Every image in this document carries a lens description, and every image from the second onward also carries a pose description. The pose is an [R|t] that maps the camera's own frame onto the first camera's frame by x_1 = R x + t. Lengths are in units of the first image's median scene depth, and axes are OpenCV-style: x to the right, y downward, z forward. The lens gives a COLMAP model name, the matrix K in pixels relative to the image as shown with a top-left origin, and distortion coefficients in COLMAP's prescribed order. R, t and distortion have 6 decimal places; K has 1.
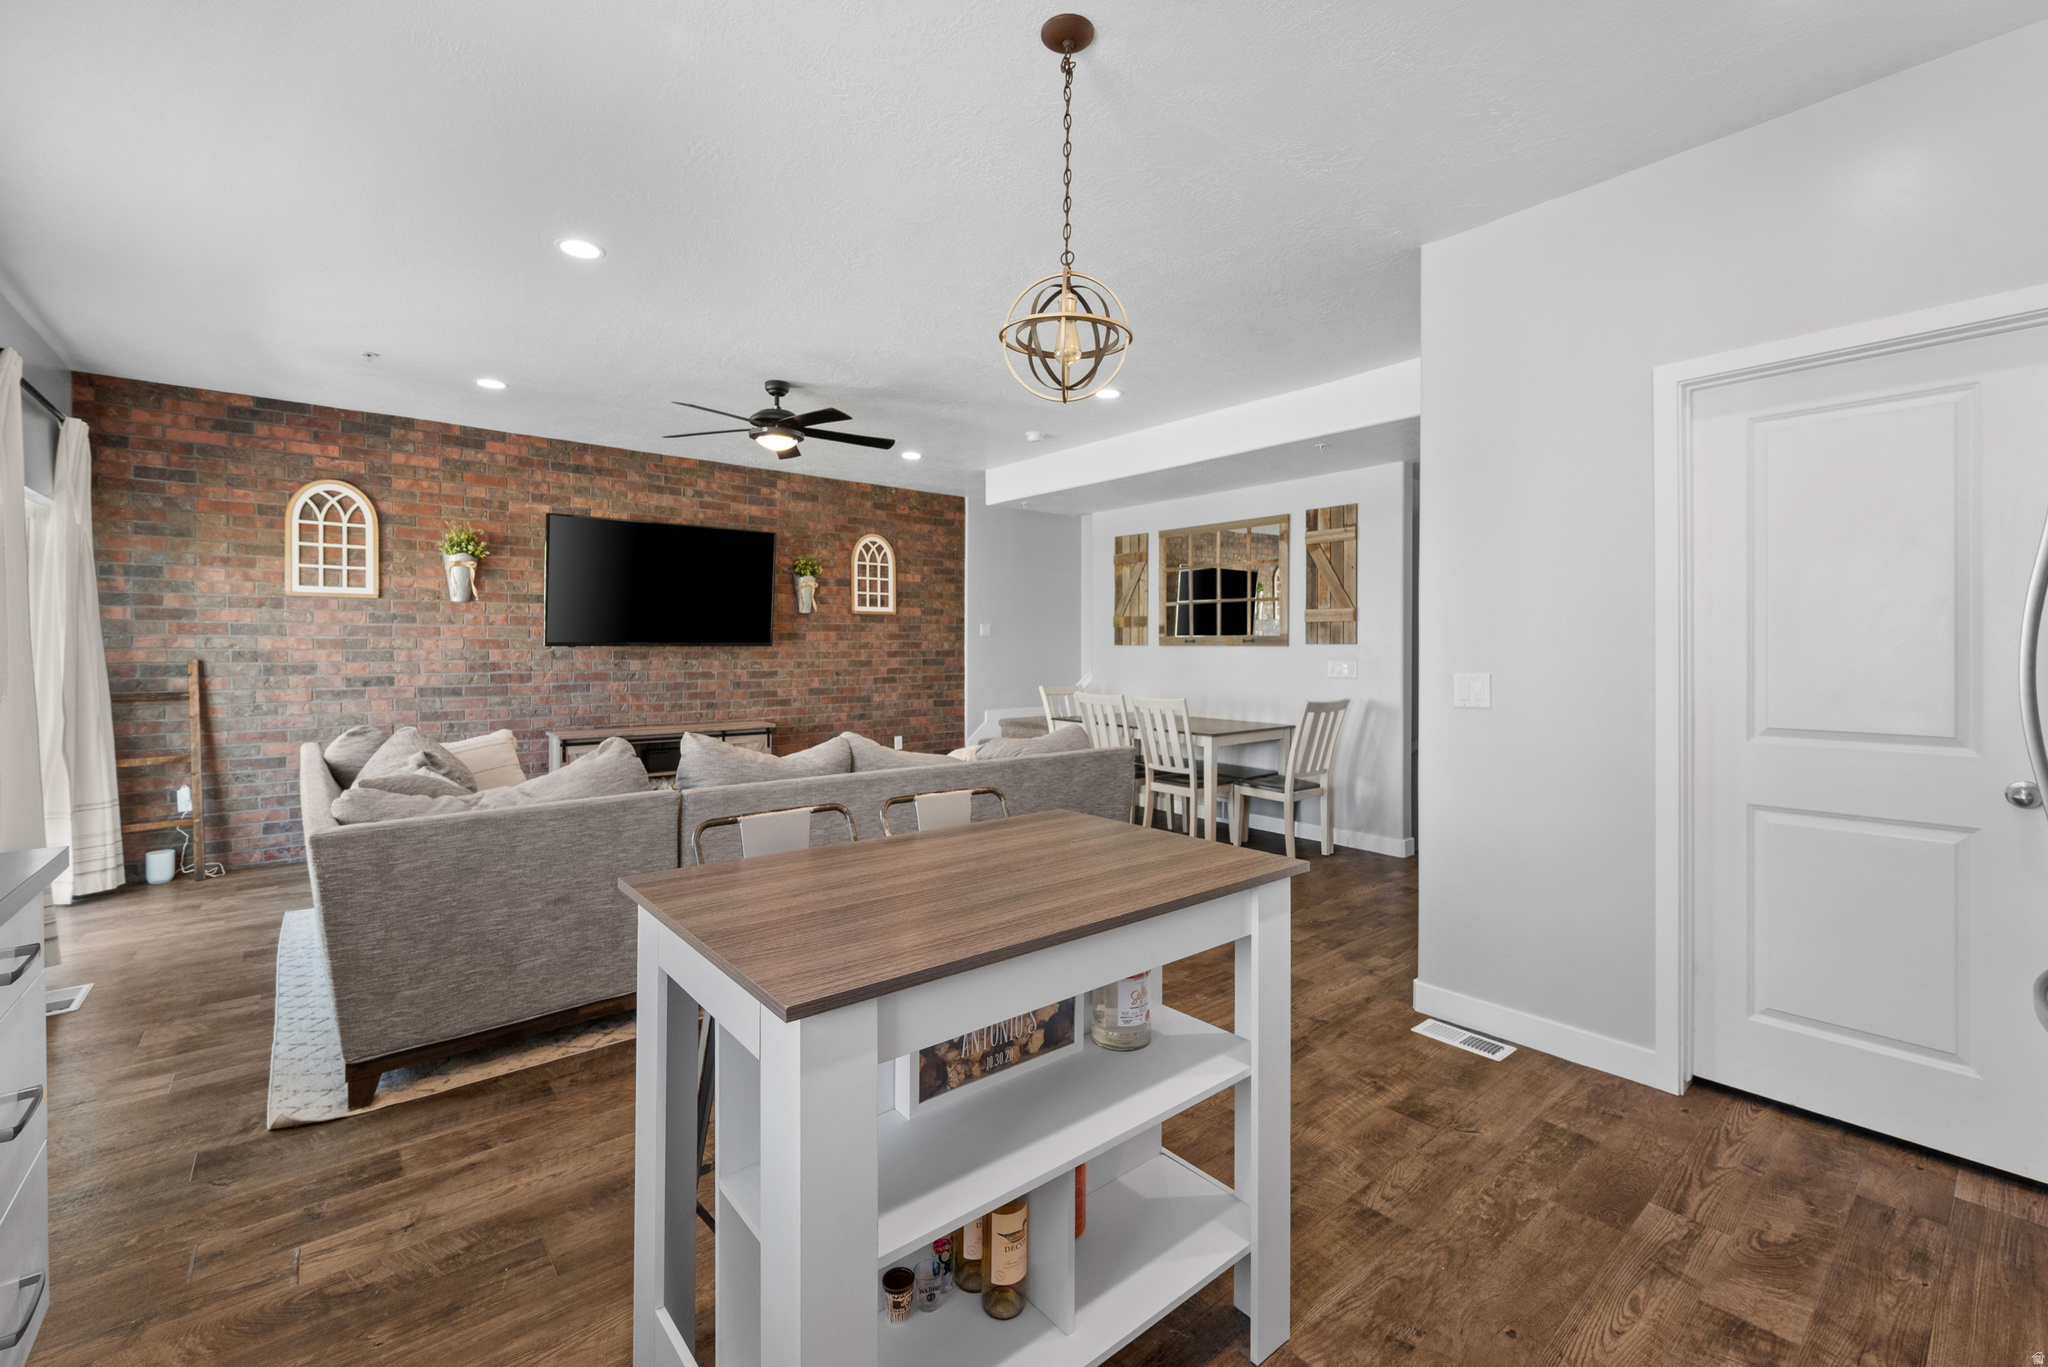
lens RADIAL K [[860.6, 0, 1027.3], [0, 860.6, 655.5], [0, 0, 1]] dist [-0.008386, -0.000171]
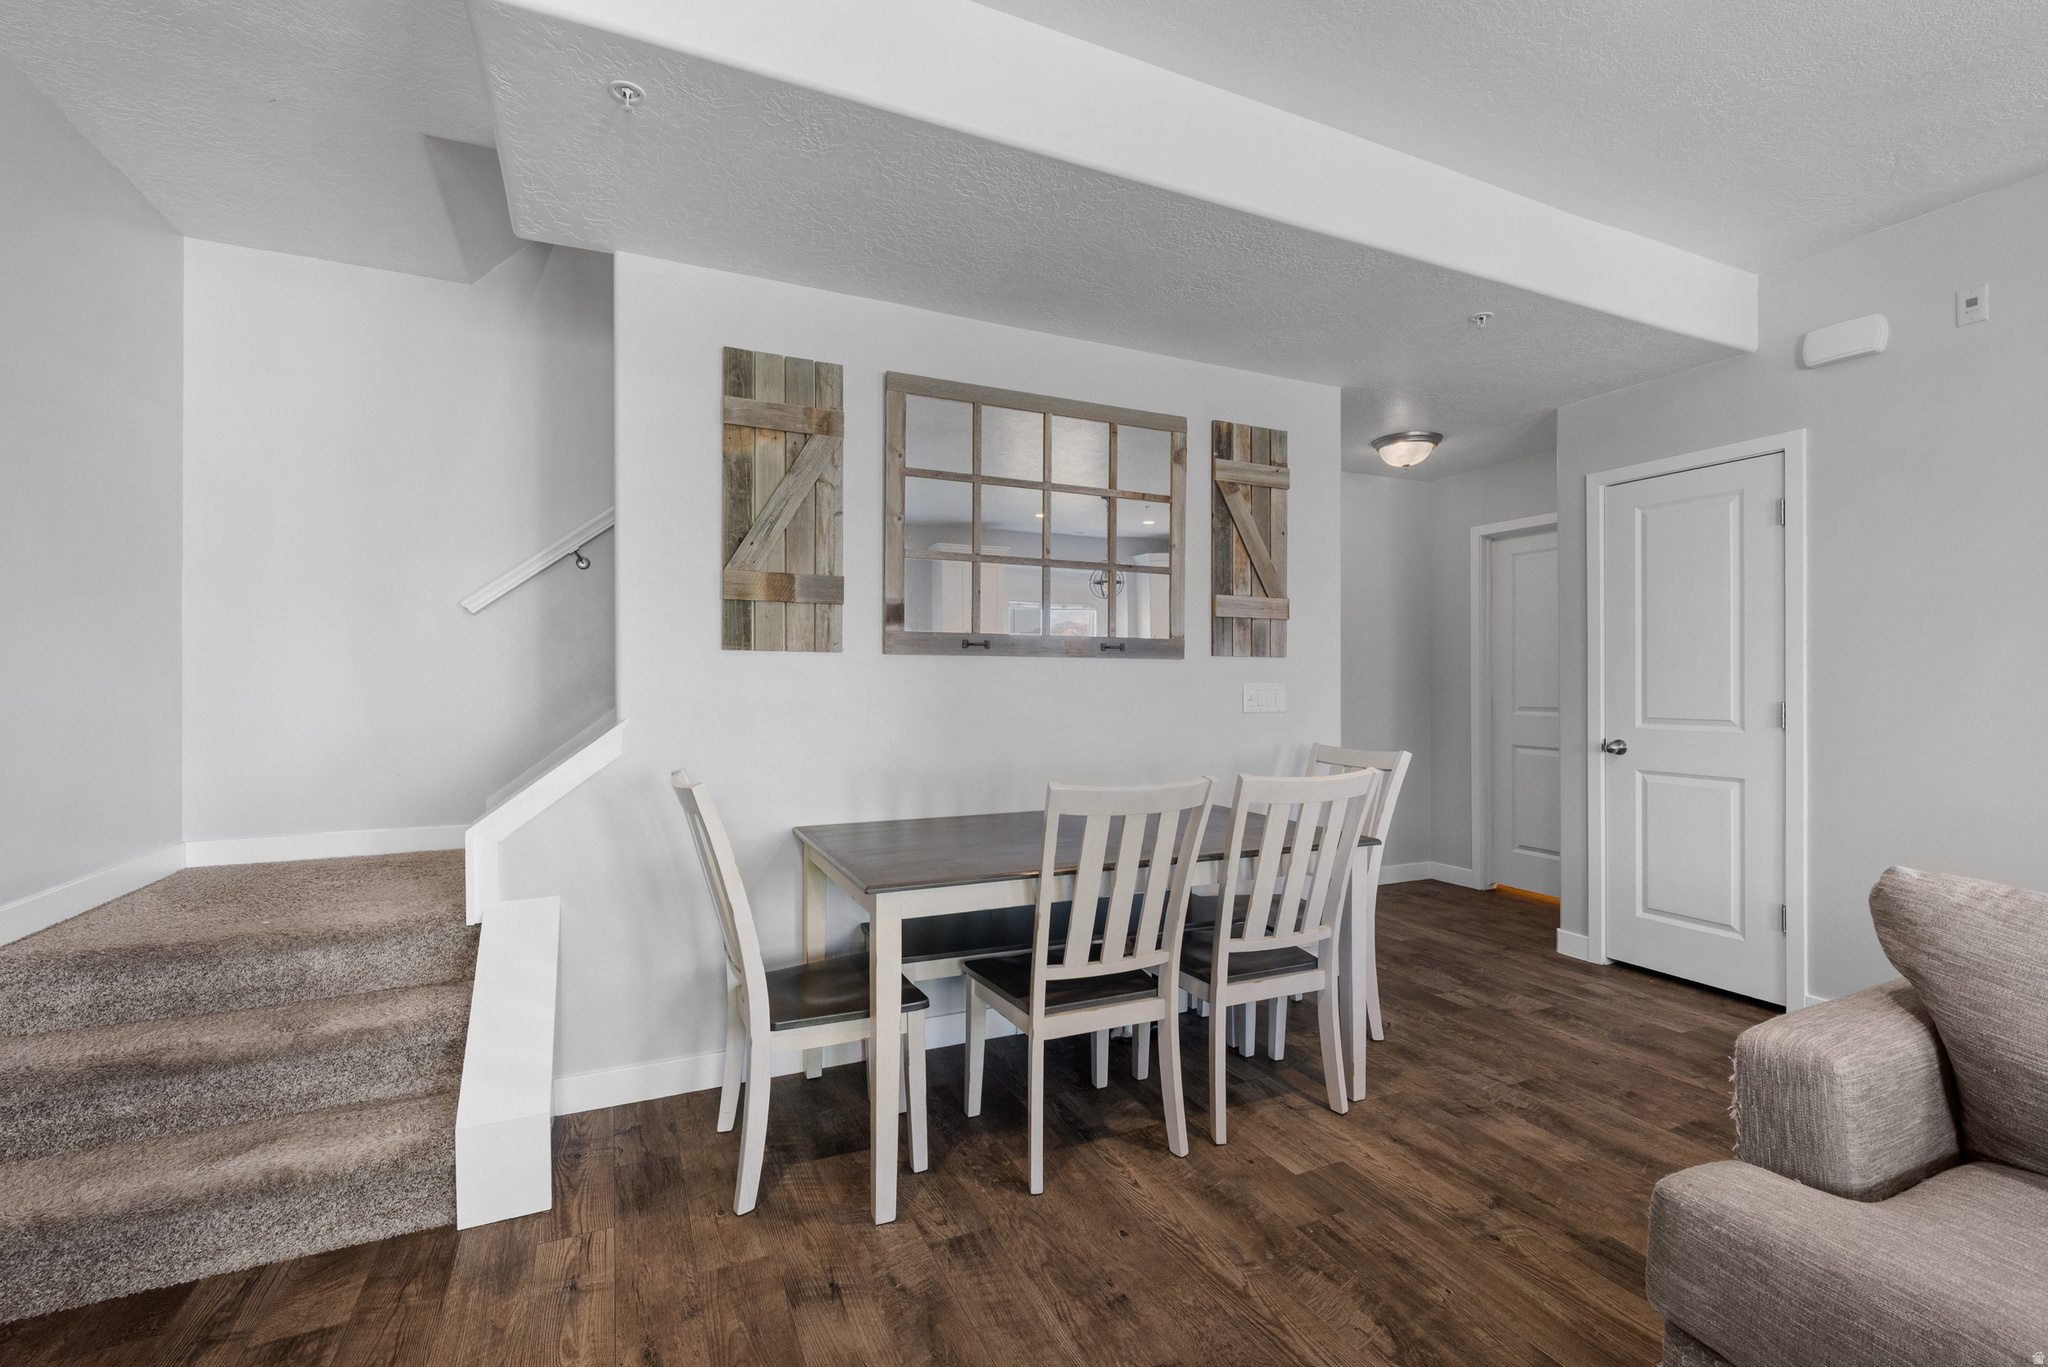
lens RADIAL K [[890.8, 0, 1024.0], [0, 890.8, 683.5], [0, 0, 1]] dist [-0.001270, -0.000090]
pose [[0.260800, 0.005414, 0.965378, -0.263254], [0.013214, 0.999871, -0.009177, 0.008535], [-0.965302, 0.015150, 0.260695, 0.926564]]
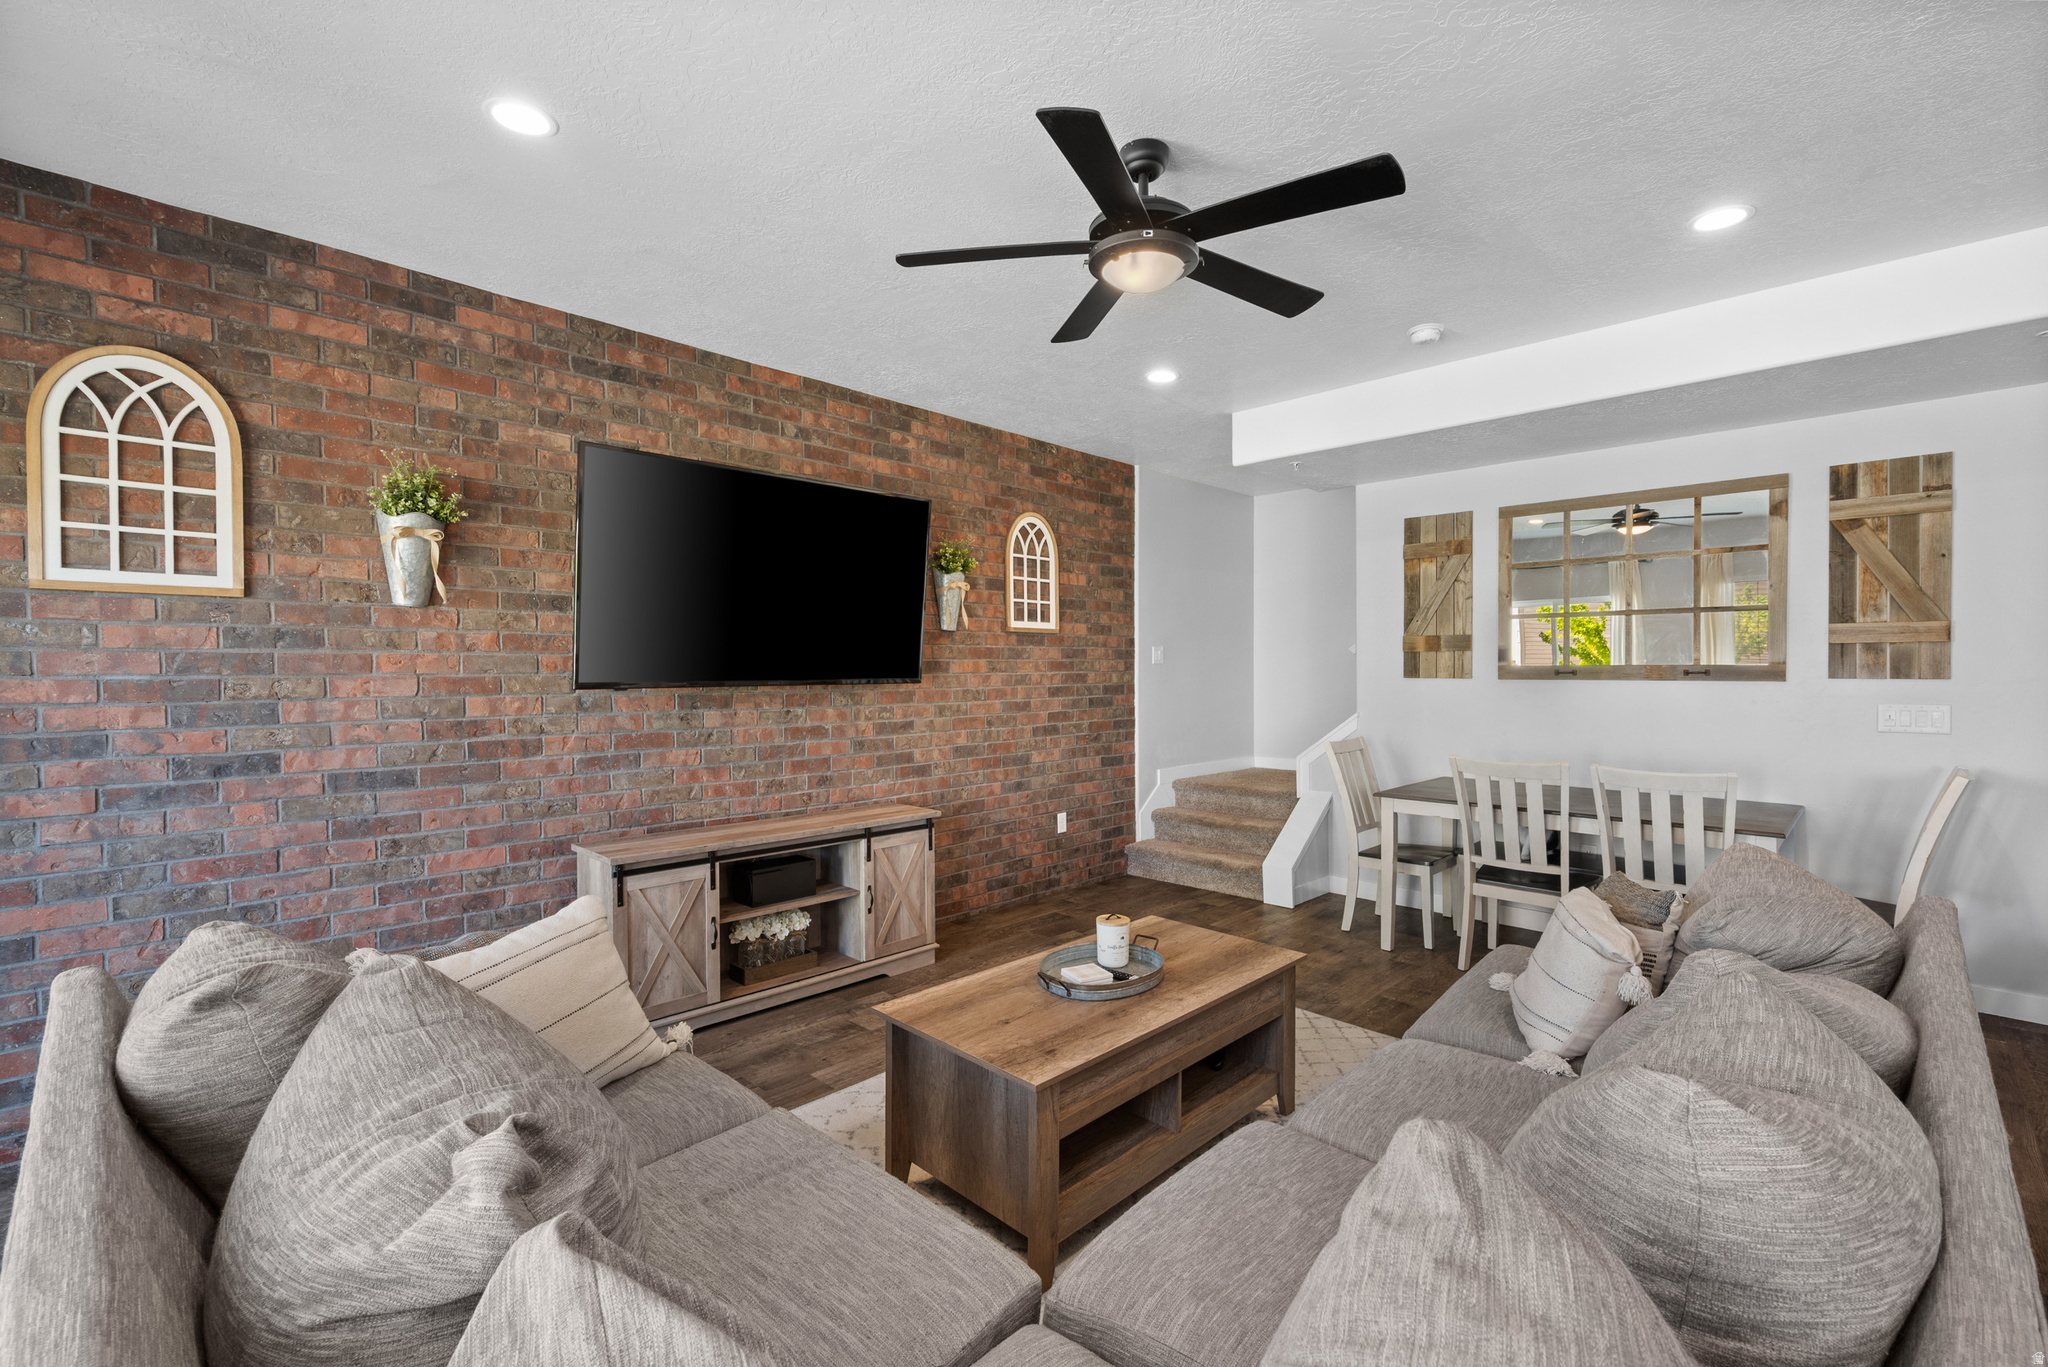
lens RADIAL K [[890.8, 0, 1024.0], [0, 890.8, 683.5], [0, 0, 1]] dist [-0.001270, -0.000090]
pose [[0.995094, -0.005610, 0.098778, -0.315816], [0.005064, 0.999971, 0.005770, -0.015567], [-0.098808, -0.005241, 0.995093, 0.388753]]
